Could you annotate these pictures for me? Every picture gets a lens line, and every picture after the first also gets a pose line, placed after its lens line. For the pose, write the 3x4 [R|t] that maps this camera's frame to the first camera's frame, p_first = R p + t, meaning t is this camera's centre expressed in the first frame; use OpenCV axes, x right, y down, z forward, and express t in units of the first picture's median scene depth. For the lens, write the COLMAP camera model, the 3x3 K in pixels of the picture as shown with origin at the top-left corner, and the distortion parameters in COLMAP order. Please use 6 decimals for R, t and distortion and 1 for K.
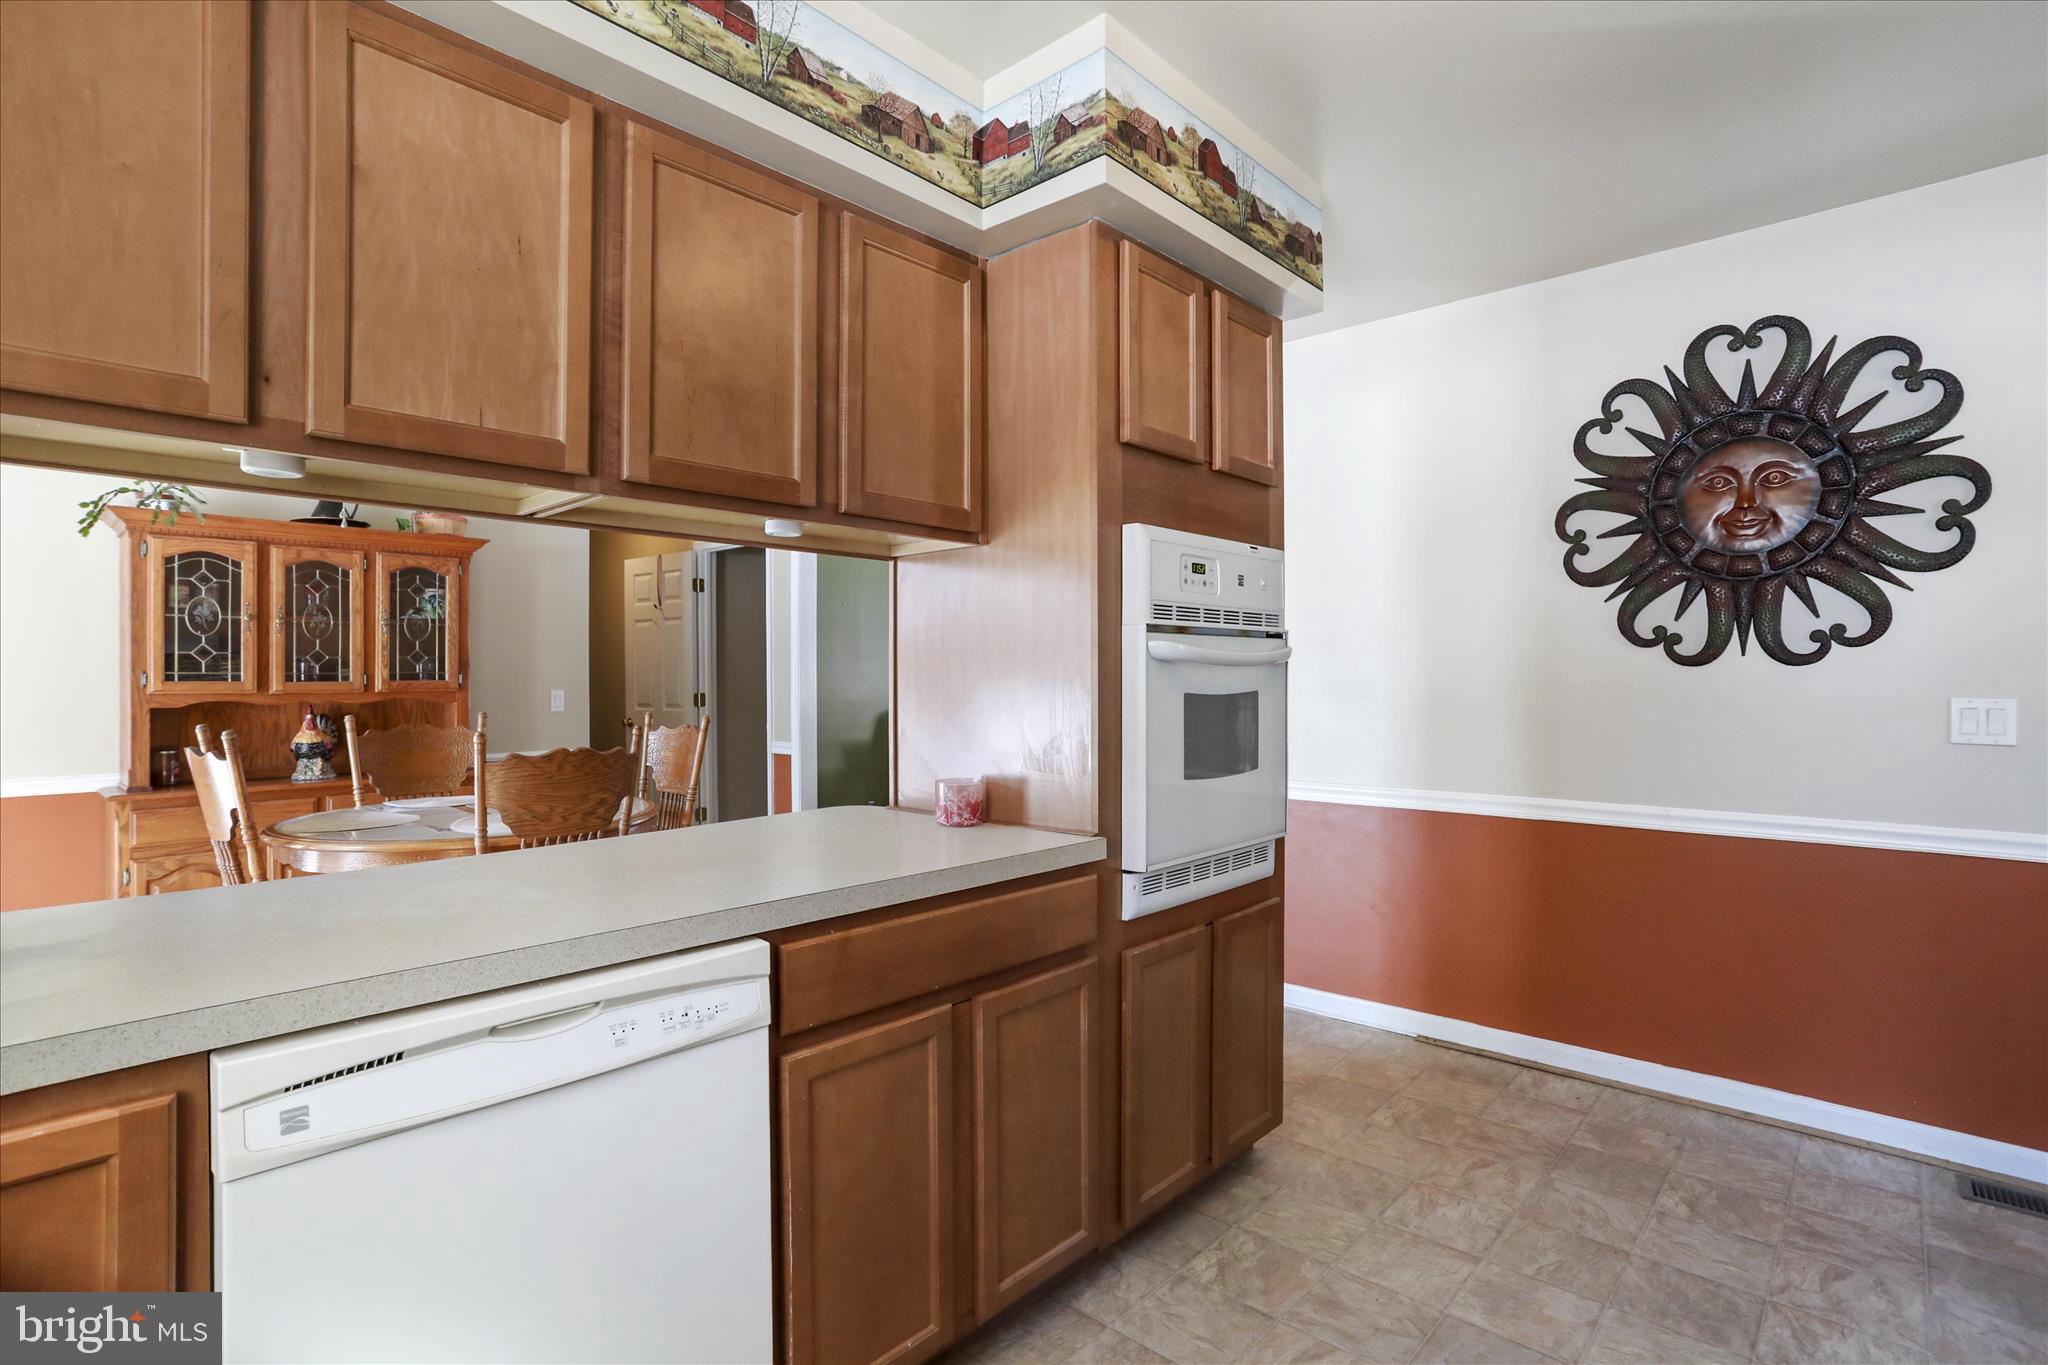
lens RADIAL K [[991.3, 0, 1035.1], [0, 991.3, 673.6], [0, 0, 1]] dist [-0.048929, 0.018012]
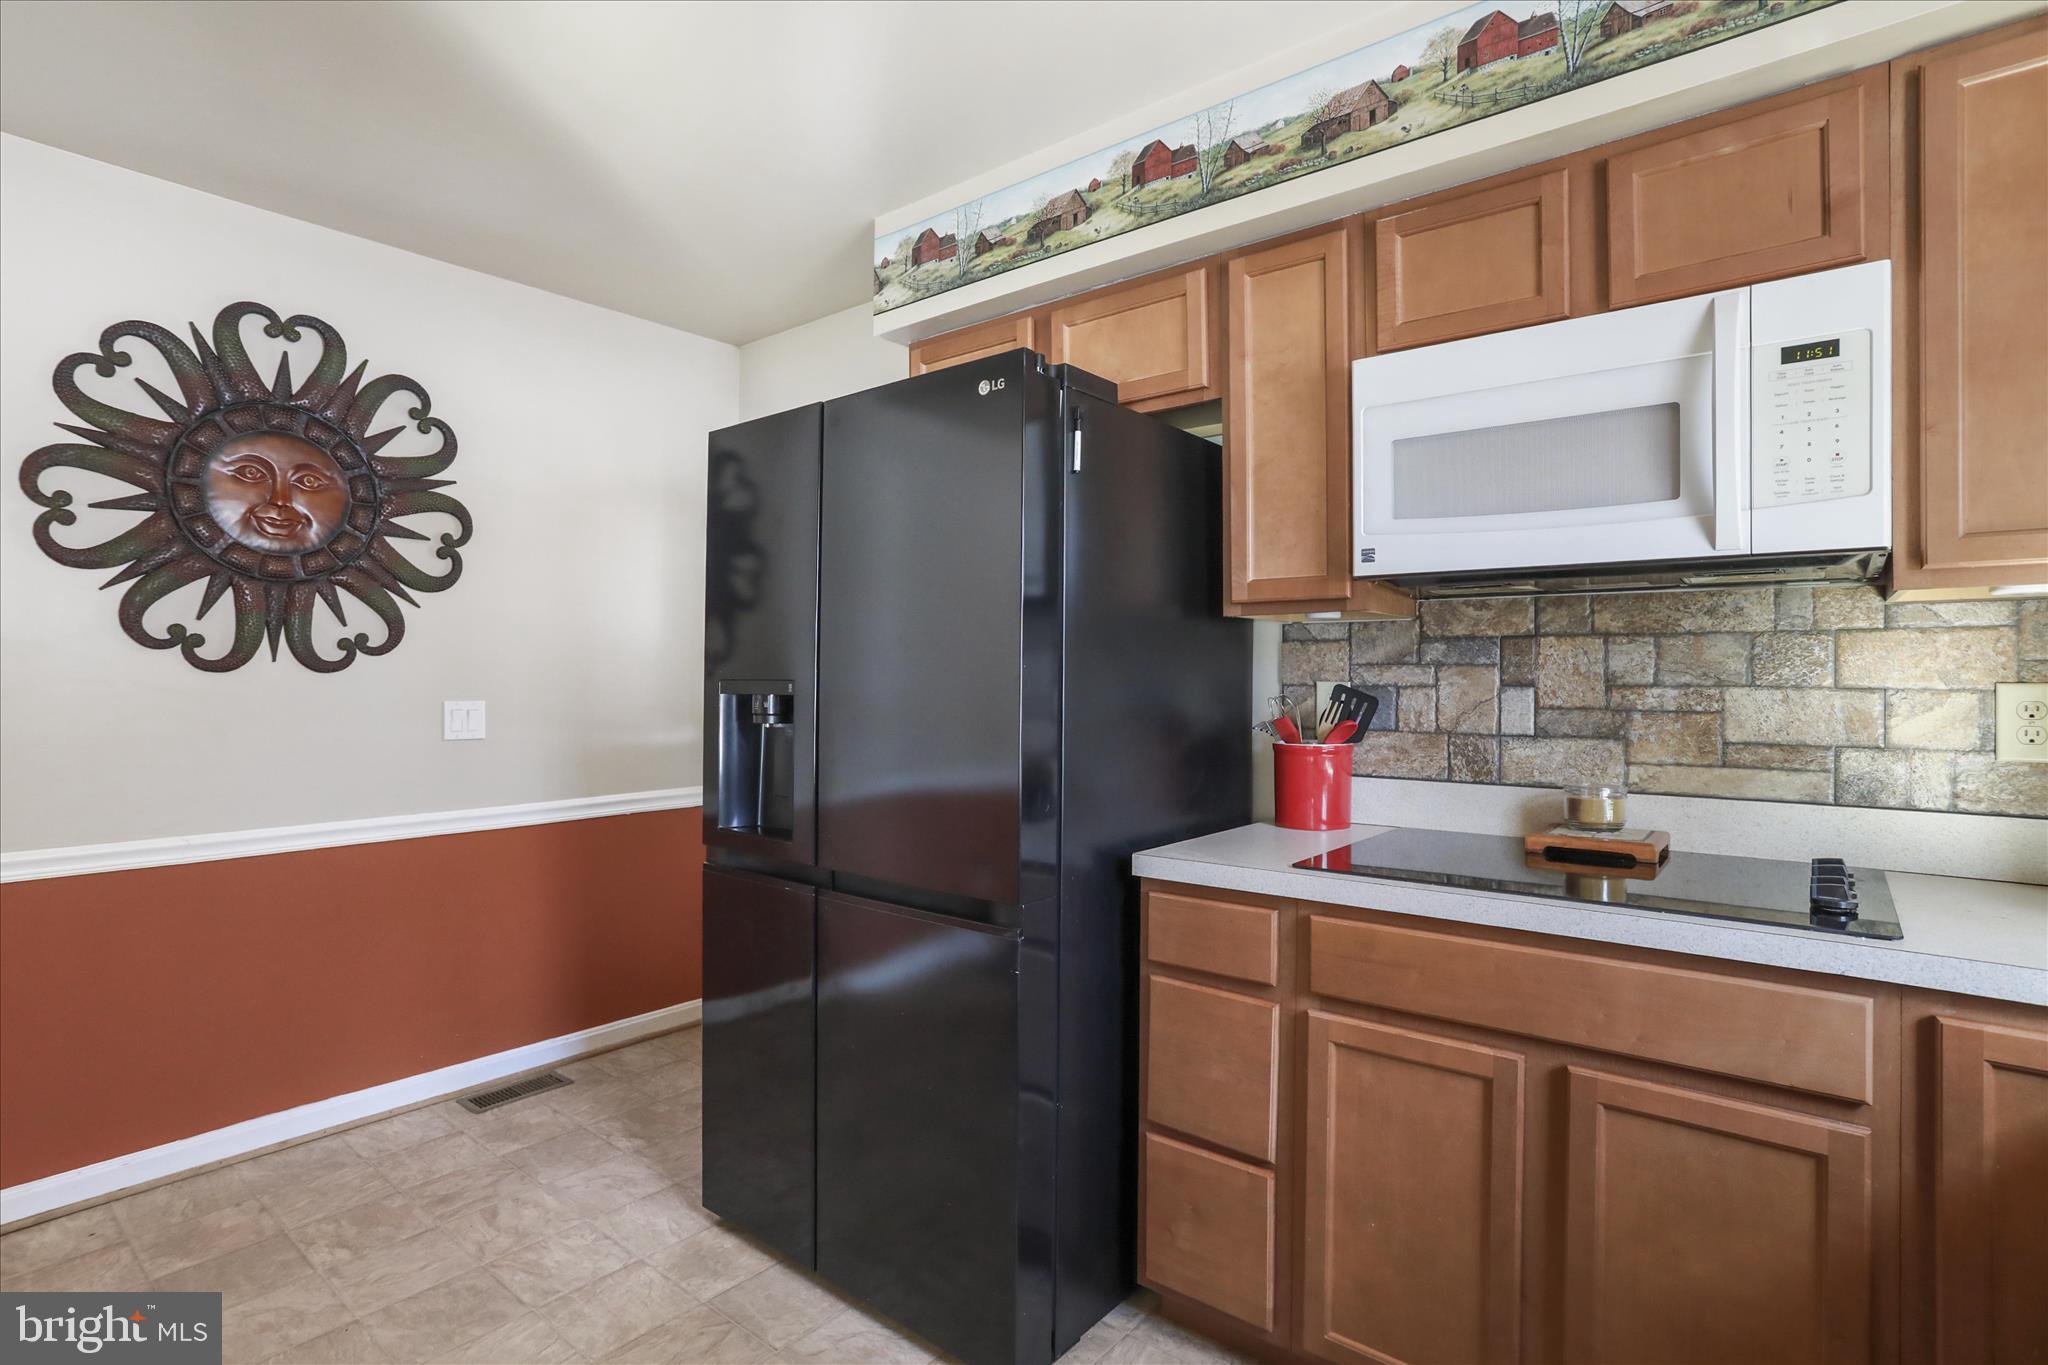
lens RADIAL K [[991.3, 0, 993.8], [0, 991.3, 674.5], [0, 0, 1]] dist [-0.048929, 0.018012]
pose [[-0.052981, 0.004542, 0.998585, -0.255394], [-0.003331, 0.999983, -0.004725, -0.003900], [-0.998590, -0.003577, -0.052965, 0.357799]]
